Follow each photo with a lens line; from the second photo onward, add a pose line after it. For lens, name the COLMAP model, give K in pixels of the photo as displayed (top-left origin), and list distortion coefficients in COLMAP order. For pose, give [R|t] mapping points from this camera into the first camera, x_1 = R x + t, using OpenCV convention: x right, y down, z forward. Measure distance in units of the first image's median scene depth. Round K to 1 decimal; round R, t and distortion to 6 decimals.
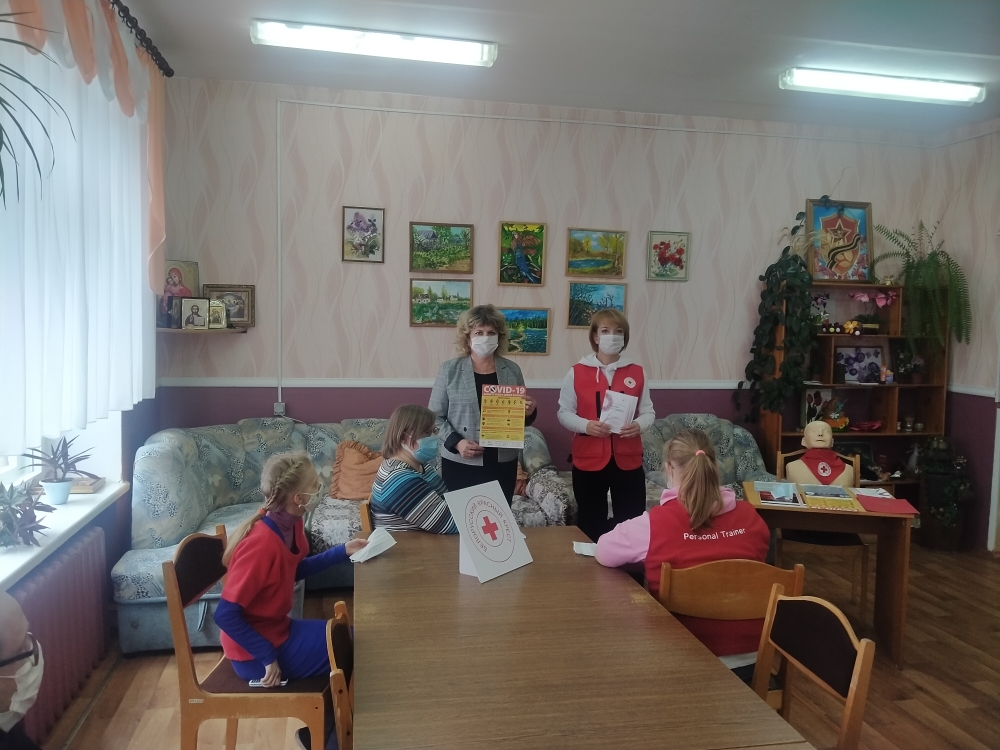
lens RADIAL K [[812.7, 0, 500.0], [0, 812.7, 375.0], [0, 0, 1]] dist [0.072646, -0.158689]
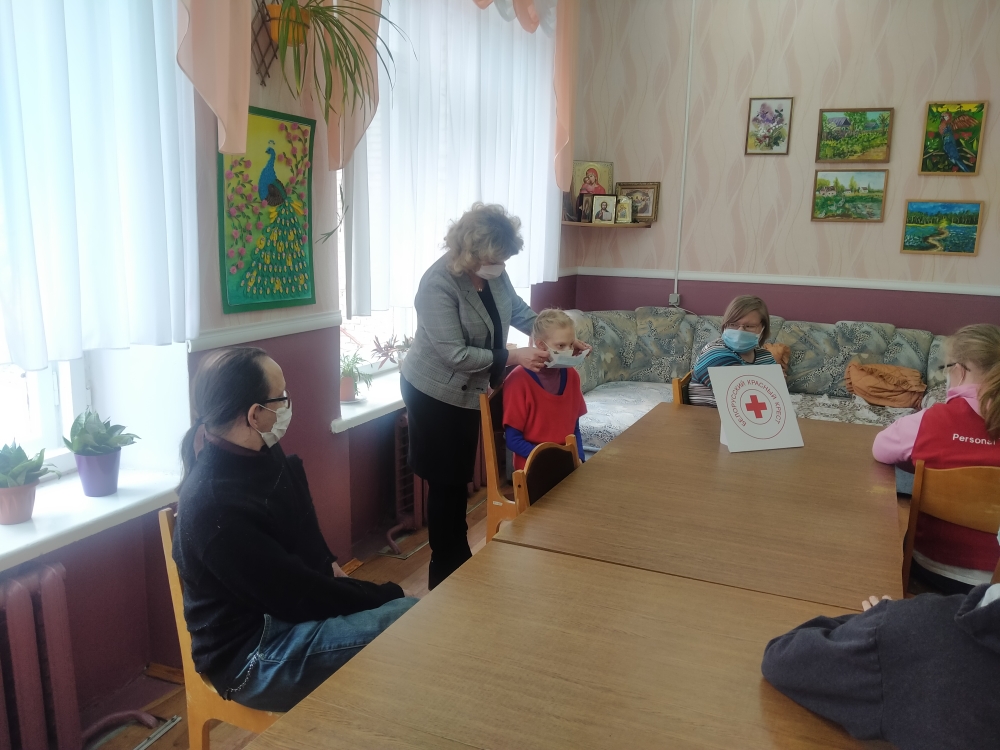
lens RADIAL K [[812.7, 0, 500.0], [0, 812.7, 375.0], [0, 0, 1]] dist [0.072646, -0.158689]
pose [[0.824735, 0.105232, -0.555642, 0.145467], [-0.043232, 0.991391, 0.123588, 0.017095], [0.563864, -0.077906, 0.822185, -0.017201]]
